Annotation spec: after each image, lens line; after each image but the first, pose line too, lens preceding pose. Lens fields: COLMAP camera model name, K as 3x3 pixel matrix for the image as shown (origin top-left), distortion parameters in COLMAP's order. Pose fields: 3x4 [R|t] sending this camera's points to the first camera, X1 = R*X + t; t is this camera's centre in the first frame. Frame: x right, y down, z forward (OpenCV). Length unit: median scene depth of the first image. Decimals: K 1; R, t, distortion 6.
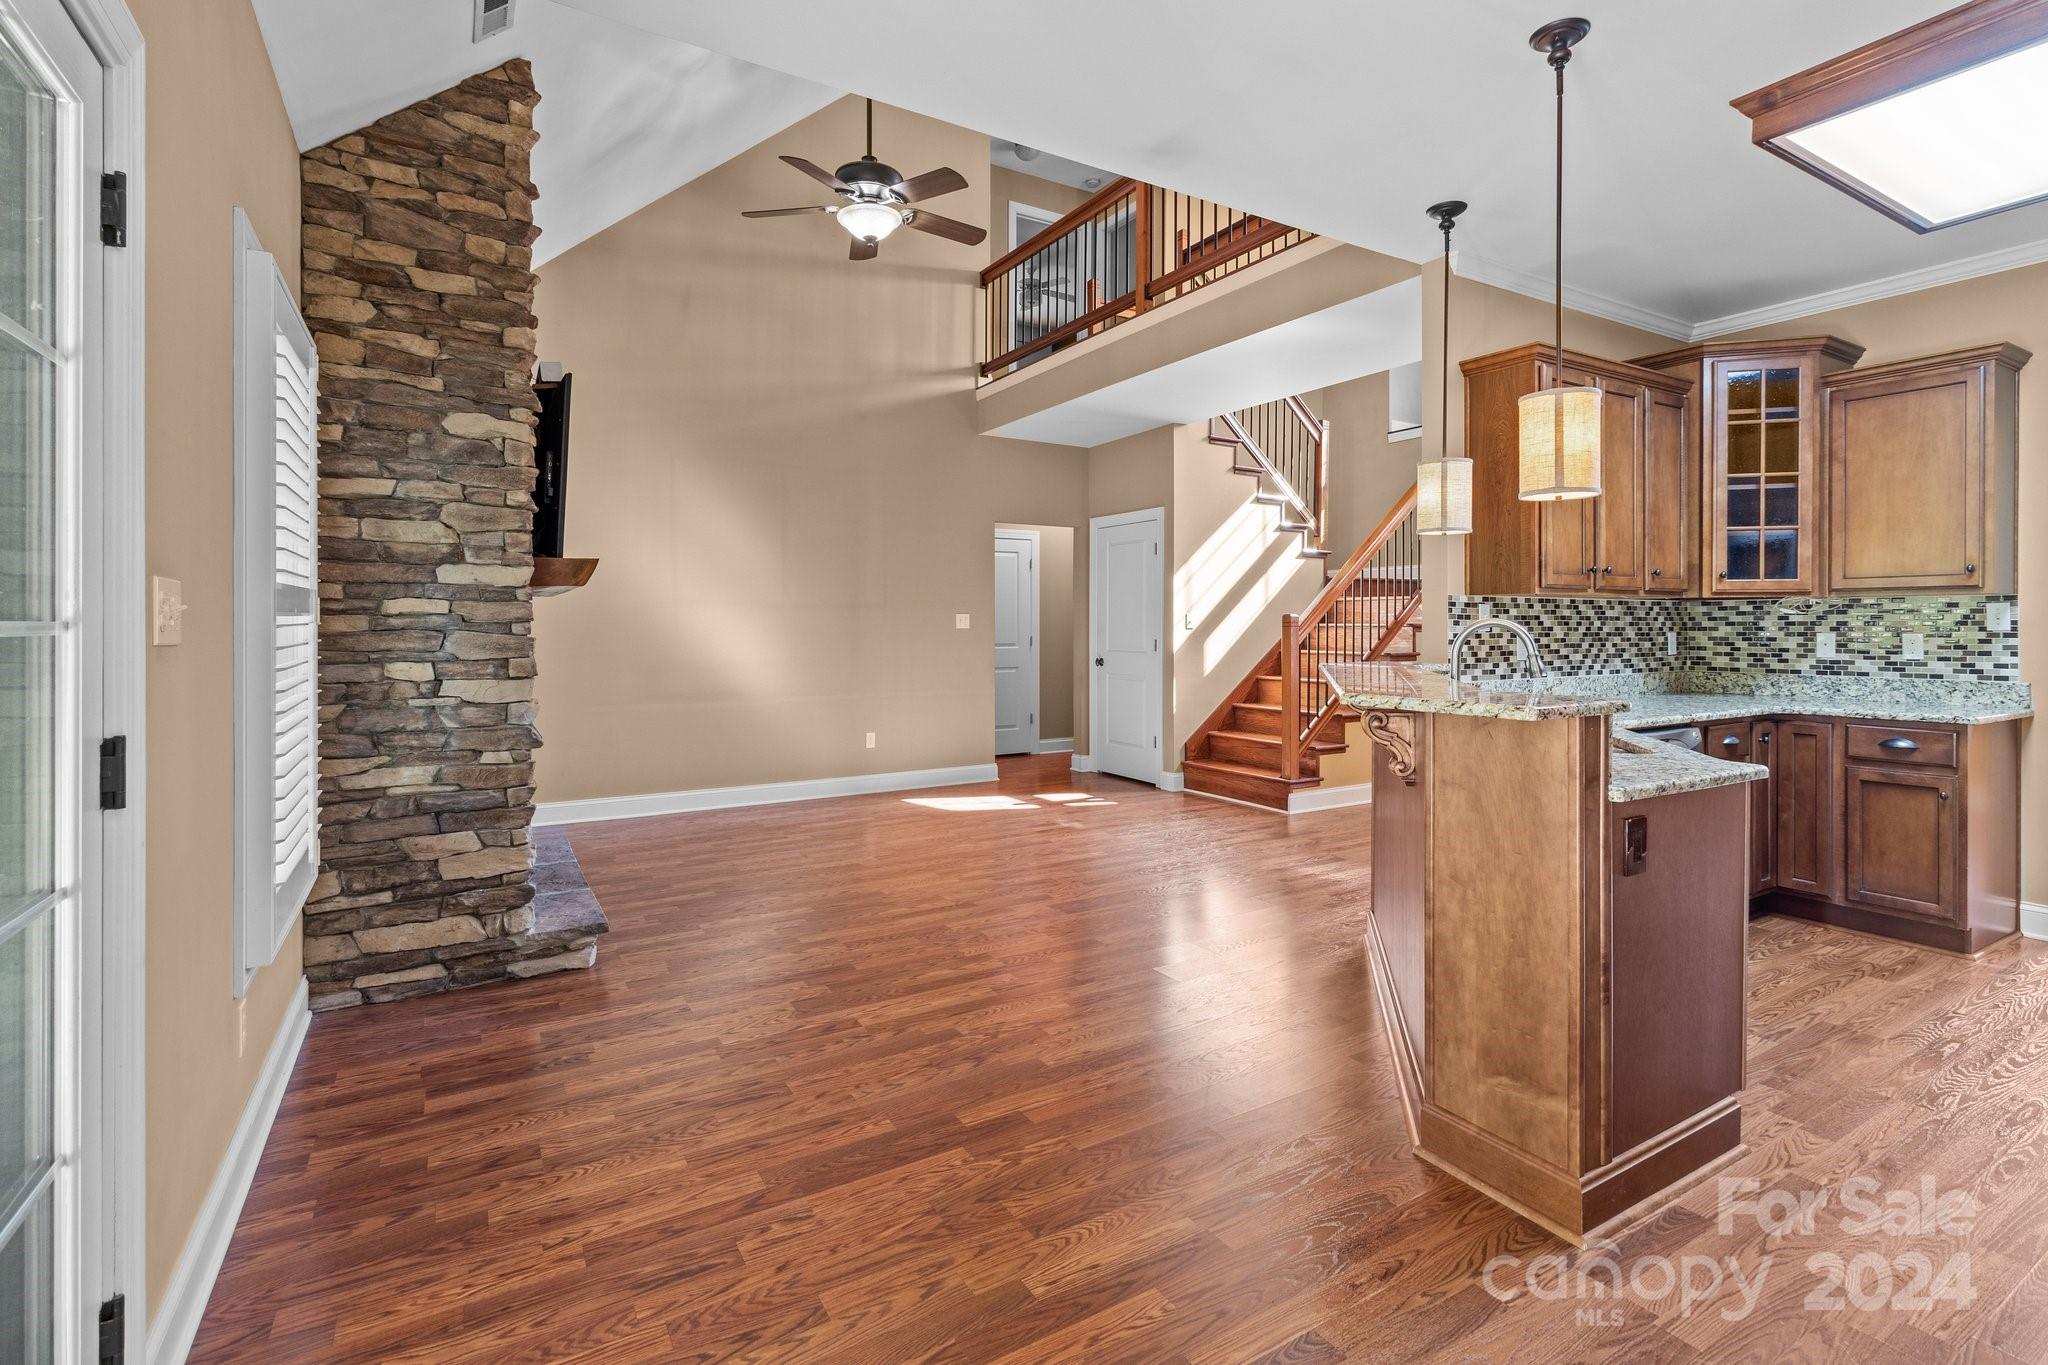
lens RADIAL K [[948.3, 0, 1047.1], [0, 948.3, 630.7], [0, 0, 1]] dist [0.002712, -0.000467]
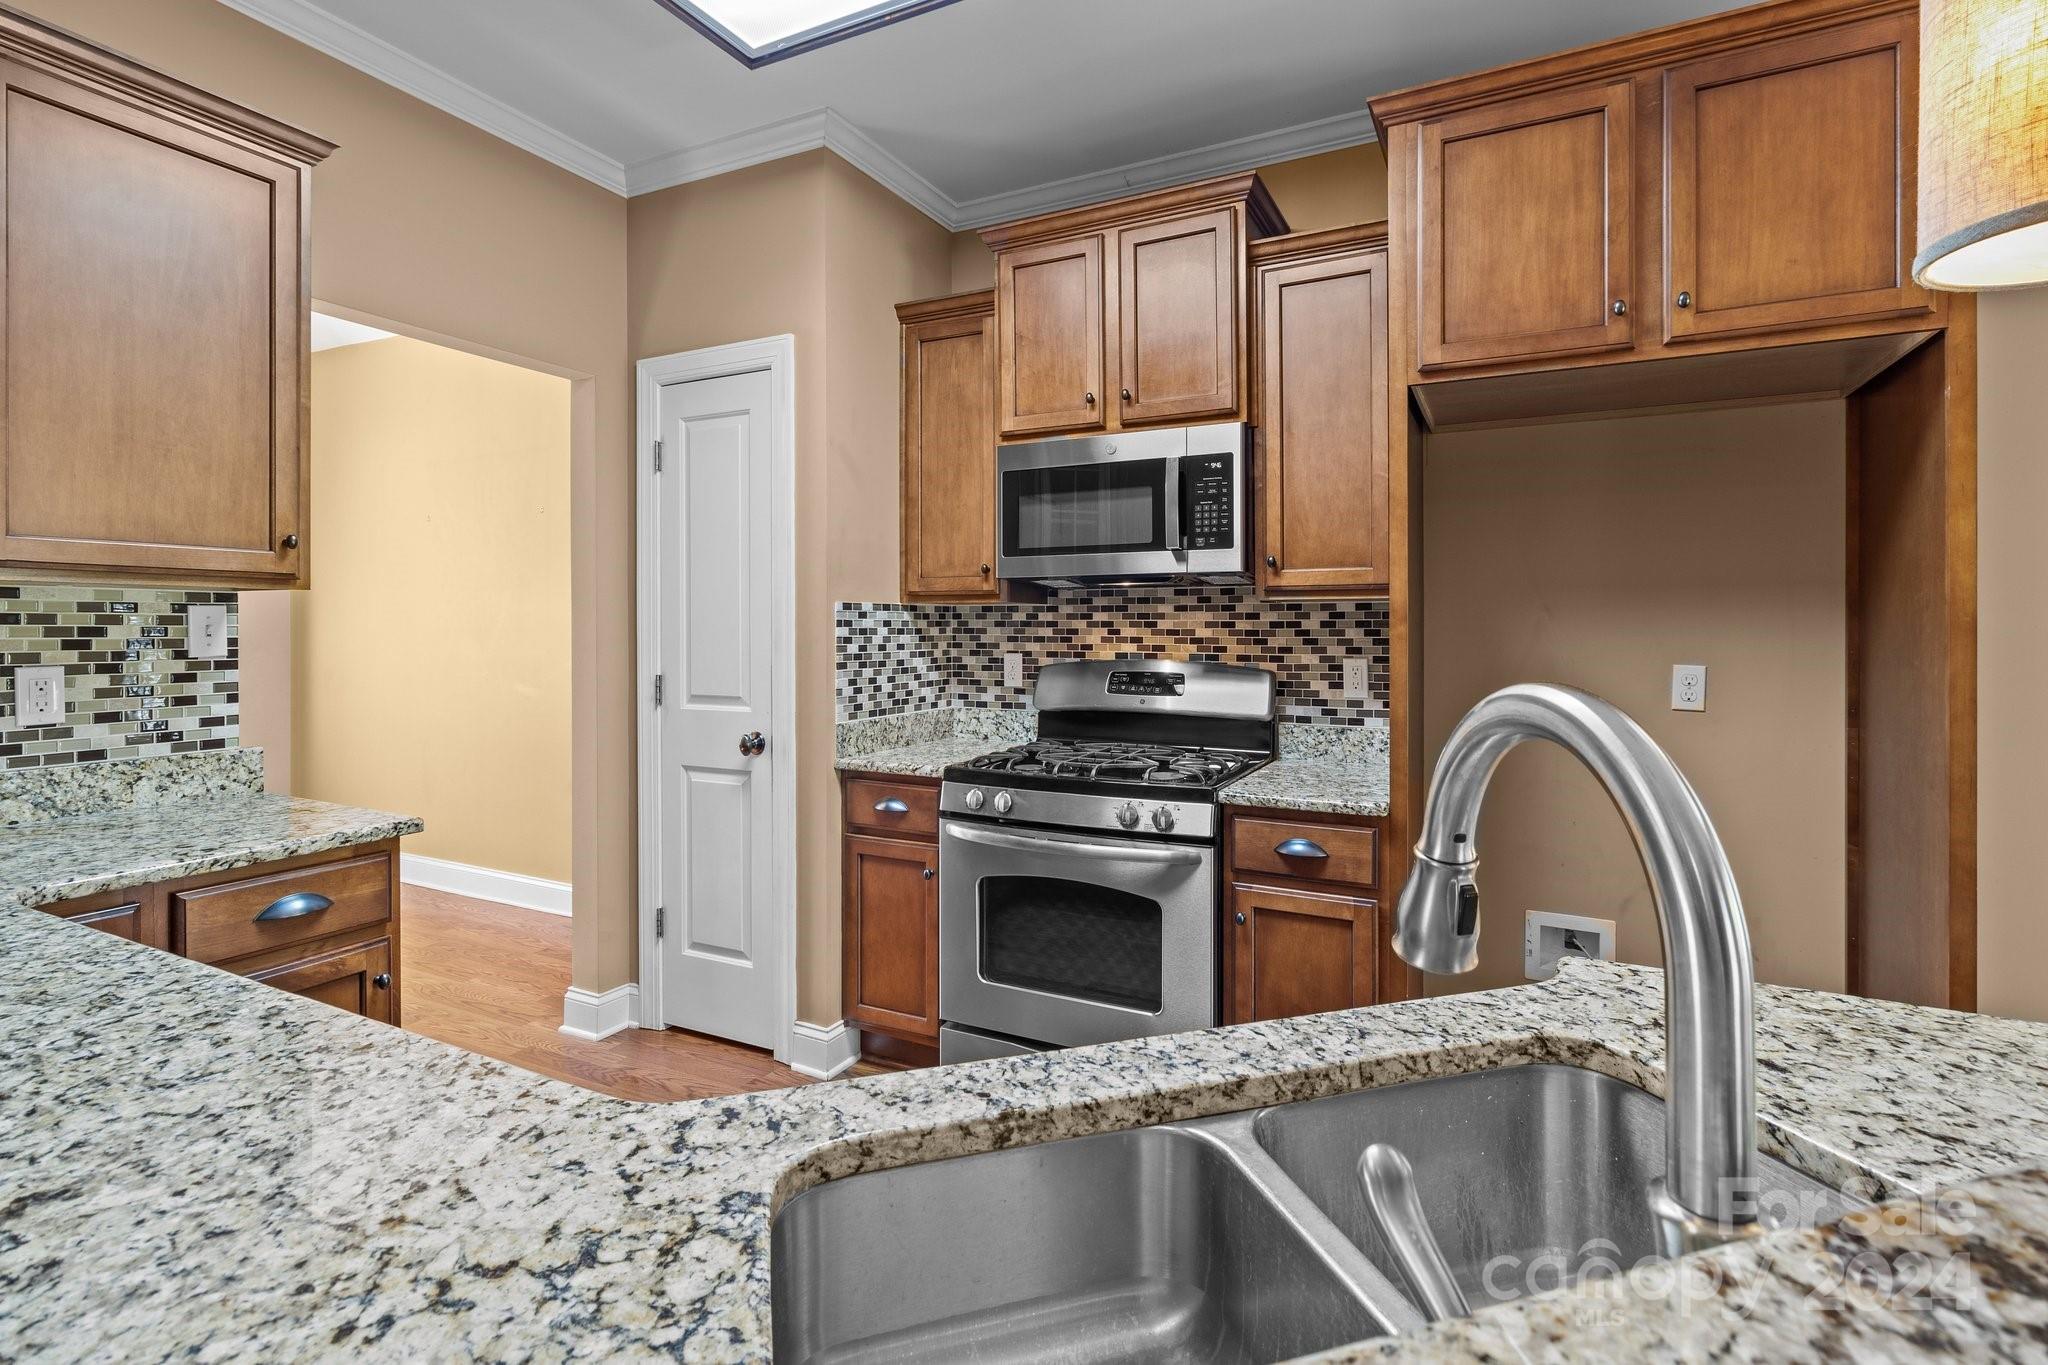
lens RADIAL K [[953.3, 0, 1047.7], [0, 953.3, 615.3], [0, 0, 1]] dist [-0.001742, 0.000233]
pose [[-0.530537, 0.008355, 0.847621, 0.274029], [0.003445, 0.999964, -0.007701, -0.017115], [-0.847655, -0.001166, -0.530547, 0.846610]]
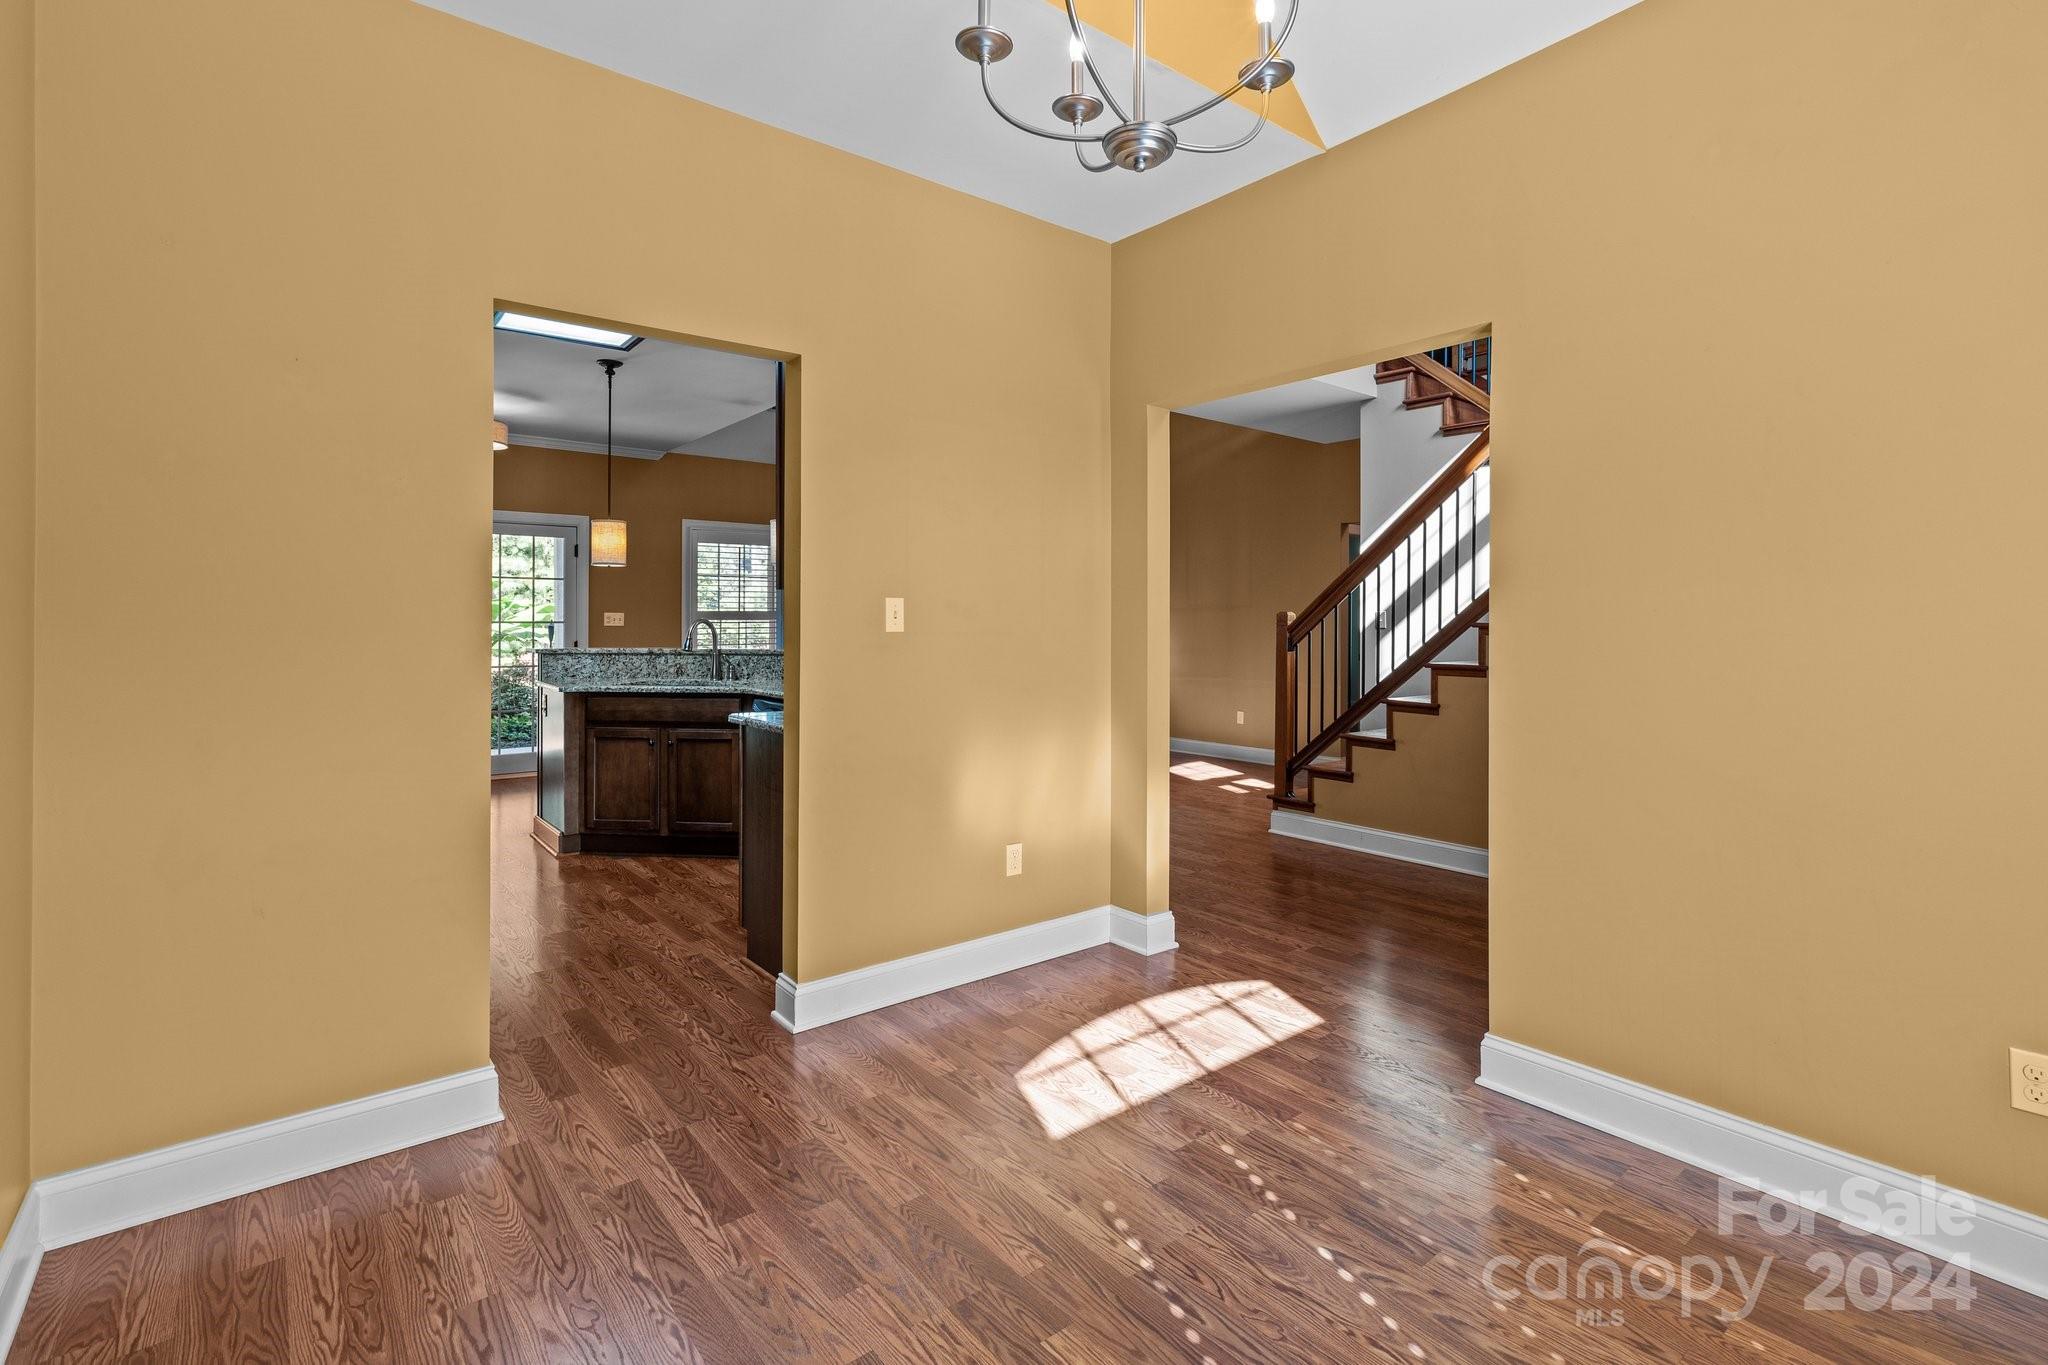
lens RADIAL K [[953.3, 0, 1047.7], [0, 953.3, 615.3], [0, 0, 1]] dist [-0.001742, 0.000233]
pose [[0.137630, -0.006832, -0.990460, 1.756369], [-0.008627, 0.999930, -0.008096, -0.008264], [0.990446, 0.009659, 0.137562, 1.029114]]
